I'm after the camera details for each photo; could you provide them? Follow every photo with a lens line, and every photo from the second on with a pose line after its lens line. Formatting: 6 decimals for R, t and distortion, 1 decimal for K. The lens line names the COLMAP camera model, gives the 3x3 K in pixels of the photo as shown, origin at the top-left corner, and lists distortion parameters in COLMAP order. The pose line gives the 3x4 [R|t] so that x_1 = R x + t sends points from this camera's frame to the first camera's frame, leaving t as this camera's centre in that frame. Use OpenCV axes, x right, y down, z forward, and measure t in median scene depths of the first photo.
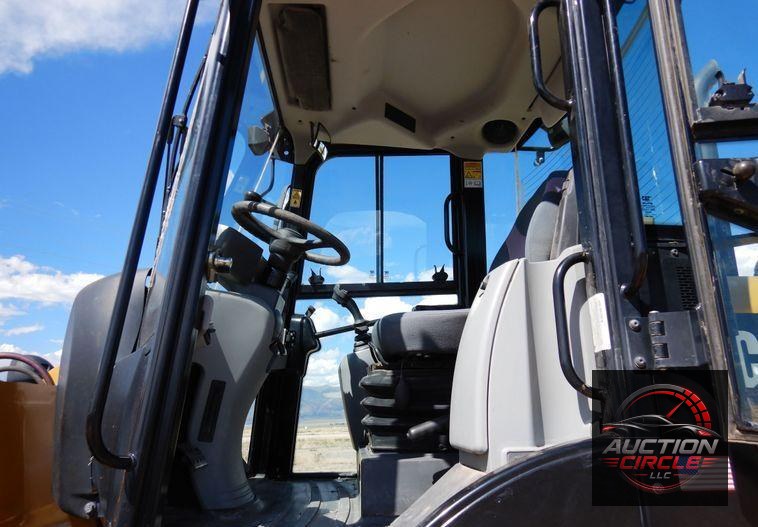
lens RADIAL K [[539.0, 0, 379.3], [0, 539.0, 290.6], [0, 0, 1]] dist [0.009743, 0.006293]
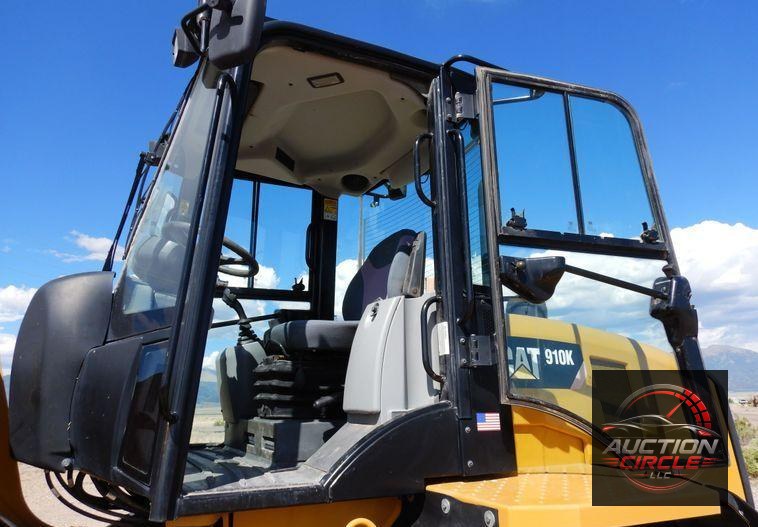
lens RADIAL K [[539.0, 0, 379.3], [0, 539.0, 290.6], [0, 0, 1]] dist [0.009743, 0.006293]
pose [[0.911185, 0.087232, 0.402657, -0.412686], [-0.093745, 0.995590, -0.003547, -0.057590], [-0.401191, -0.034515, 0.915344, -0.419870]]
